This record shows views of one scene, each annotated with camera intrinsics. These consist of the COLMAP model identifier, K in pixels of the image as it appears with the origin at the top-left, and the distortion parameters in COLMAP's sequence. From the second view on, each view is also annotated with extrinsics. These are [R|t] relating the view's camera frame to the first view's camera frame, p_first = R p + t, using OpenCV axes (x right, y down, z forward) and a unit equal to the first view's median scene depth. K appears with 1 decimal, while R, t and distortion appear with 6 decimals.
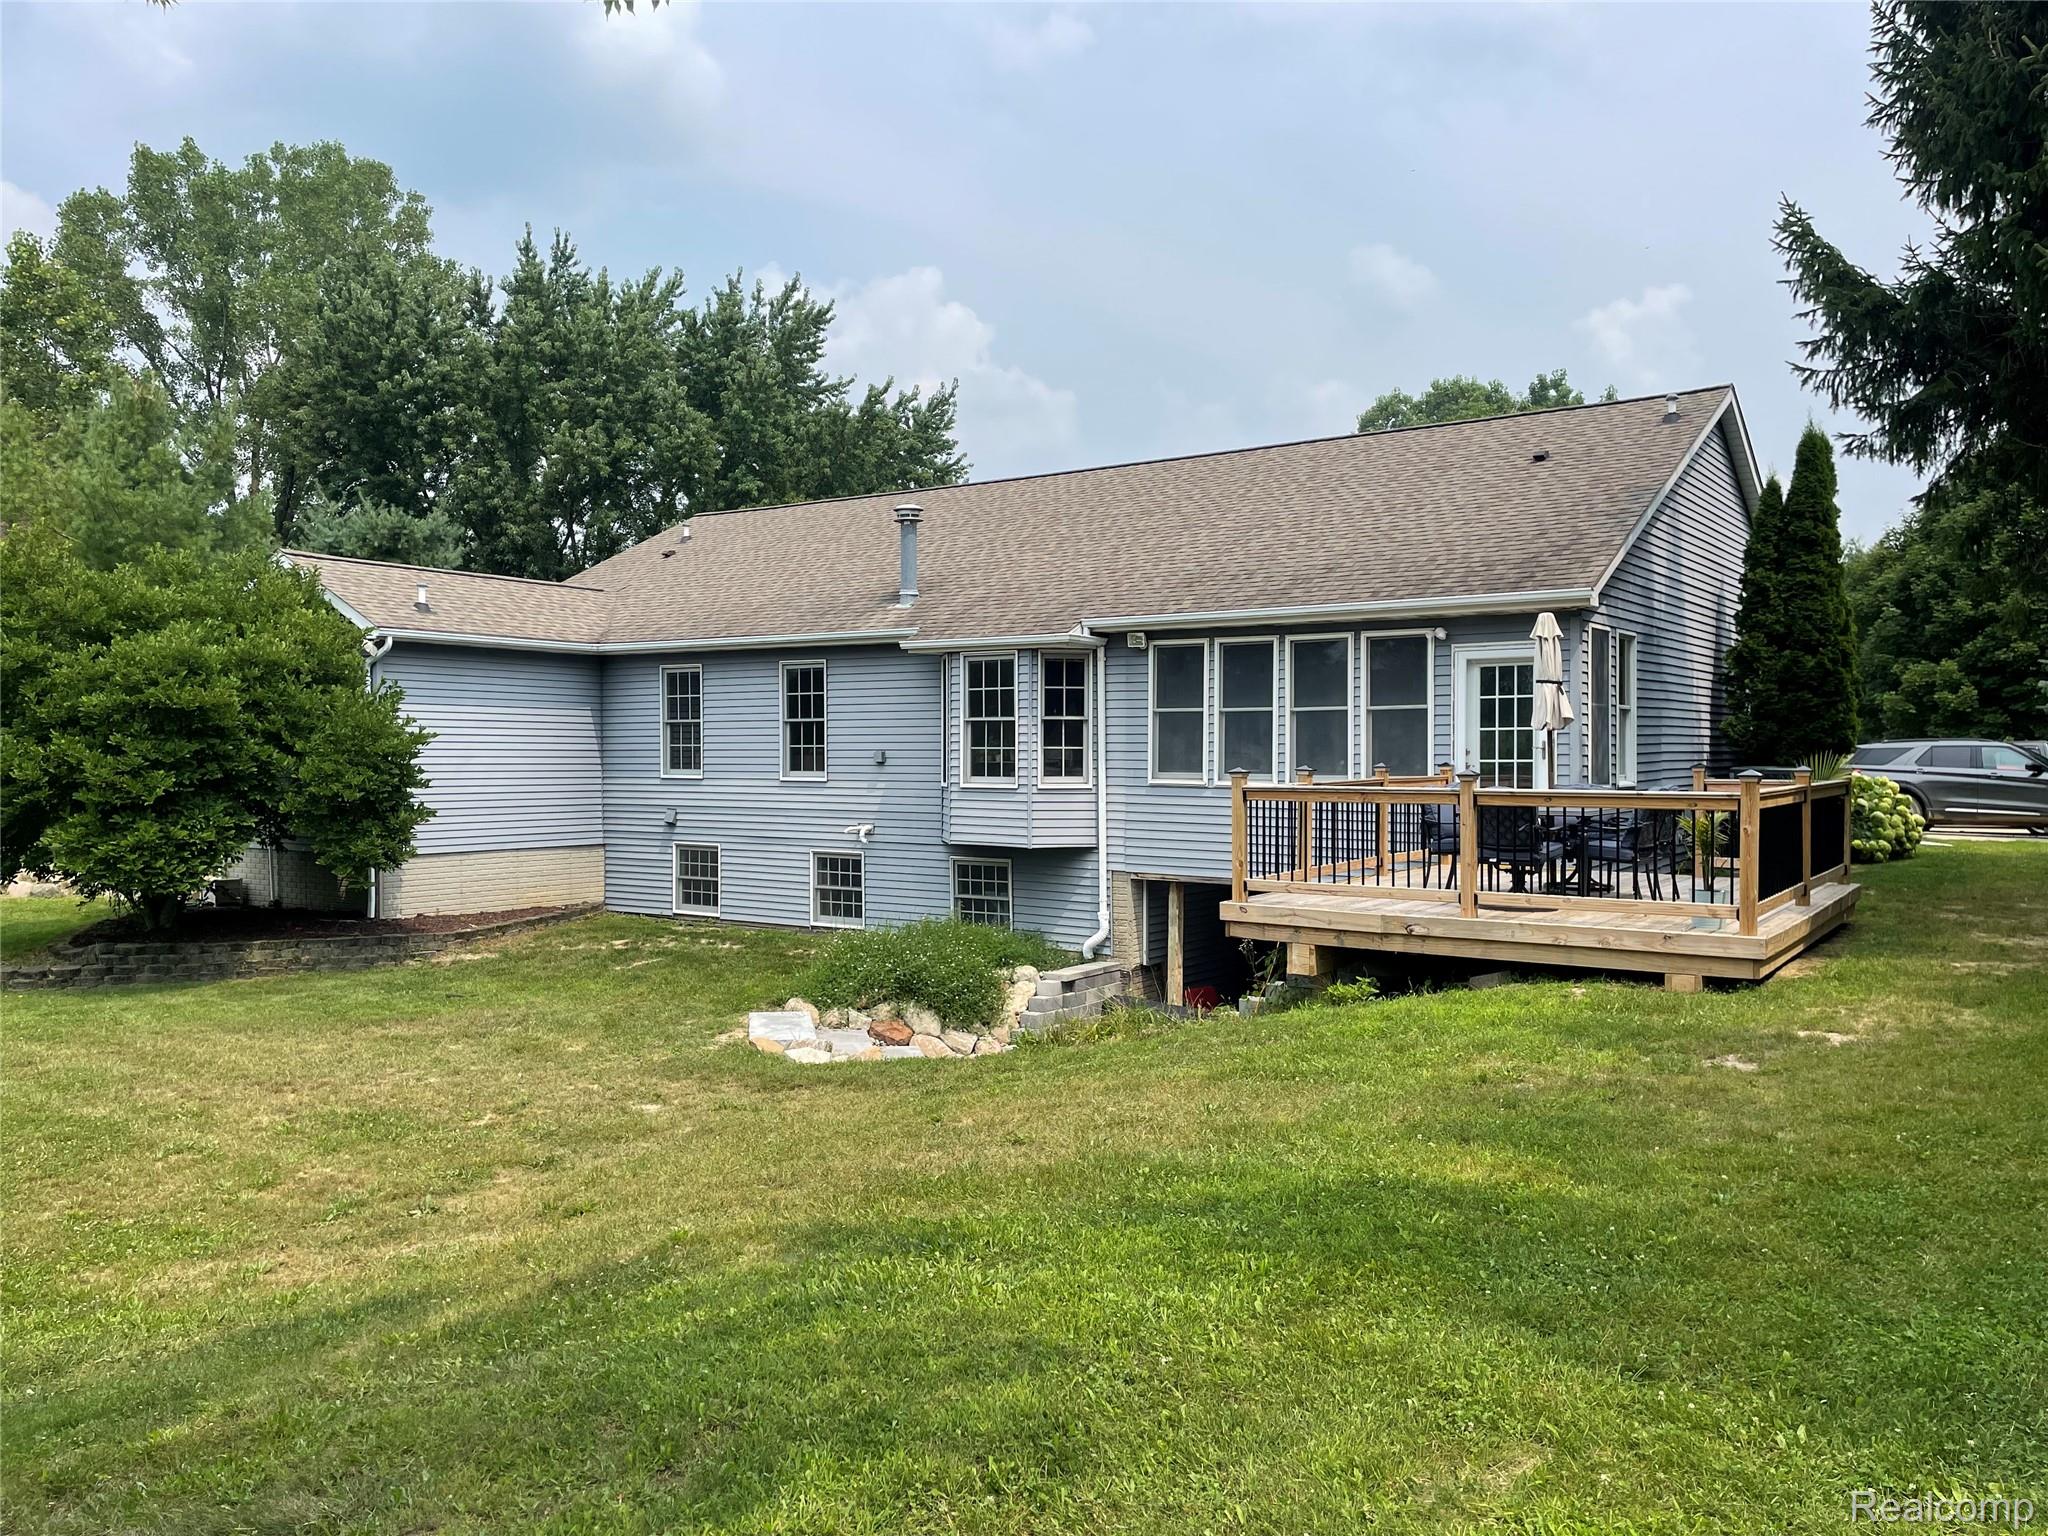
lens RADIAL K [[1544.6, 0, 997.2], [0, 1544.6, 792.0], [0, 0, 1]] dist [0.097020, -0.119570]
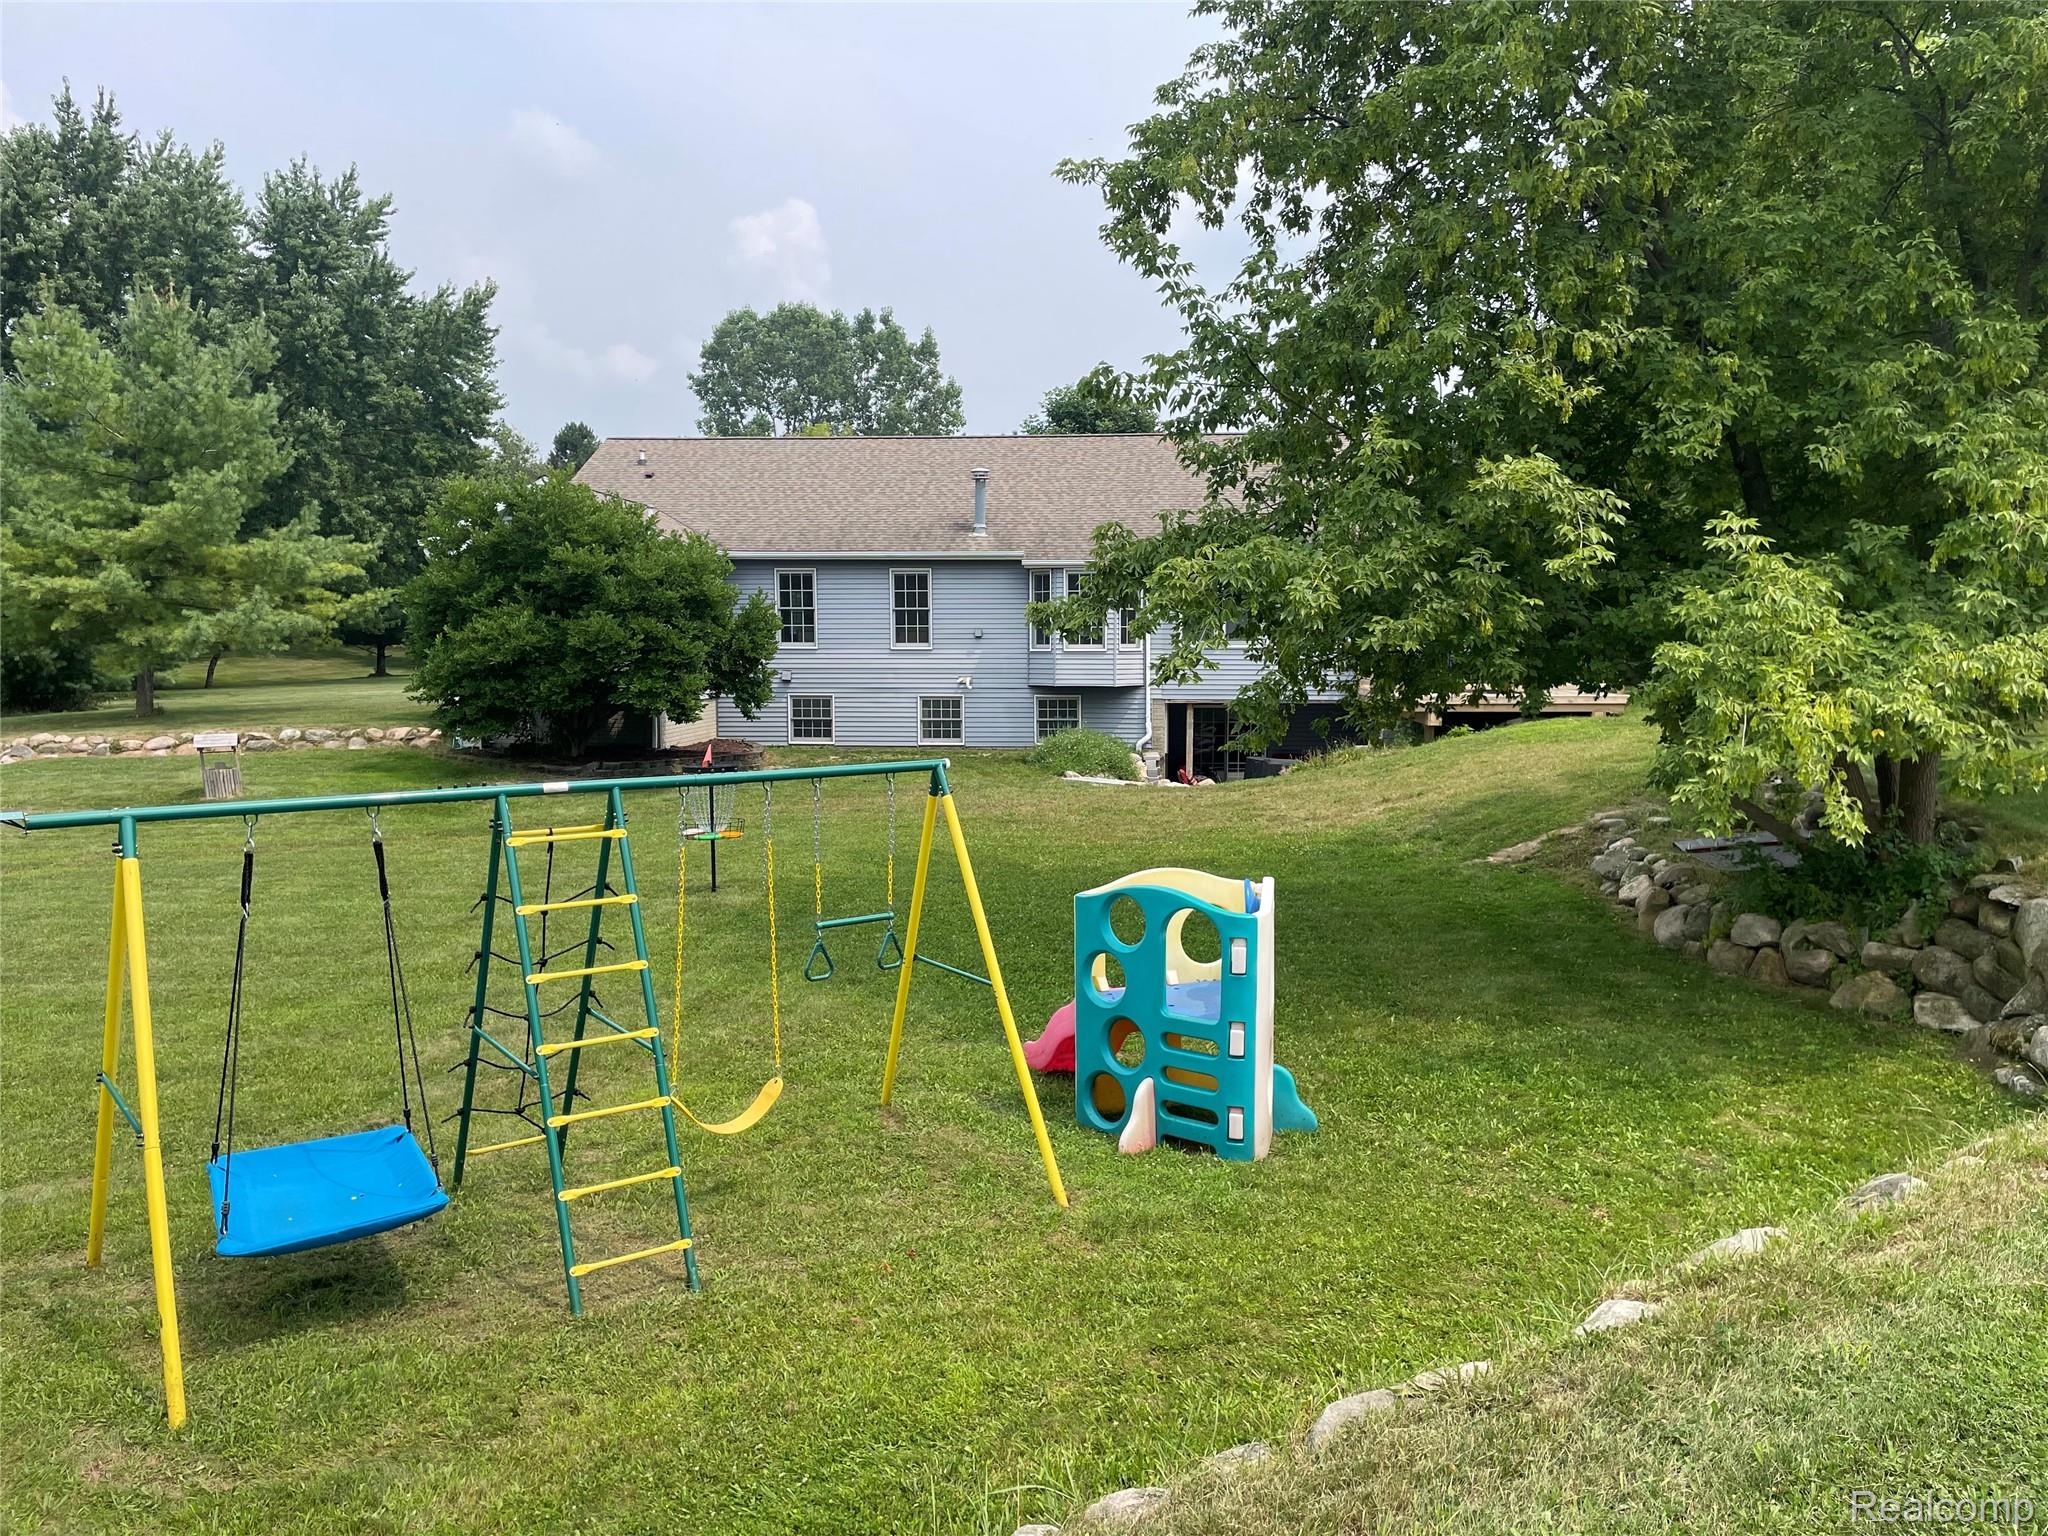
lens RADIAL K [[1544.6, 0, 997.2], [0, 1544.6, 792.0], [0, 0, 1]] dist [0.097020, -0.119570]
pose [[0.862751, -0.053203, 0.502822, -0.828375], [0.015319, 0.996743, 0.079179, 0.013466], [-0.505397, -0.060609, 0.860756, -0.352039]]
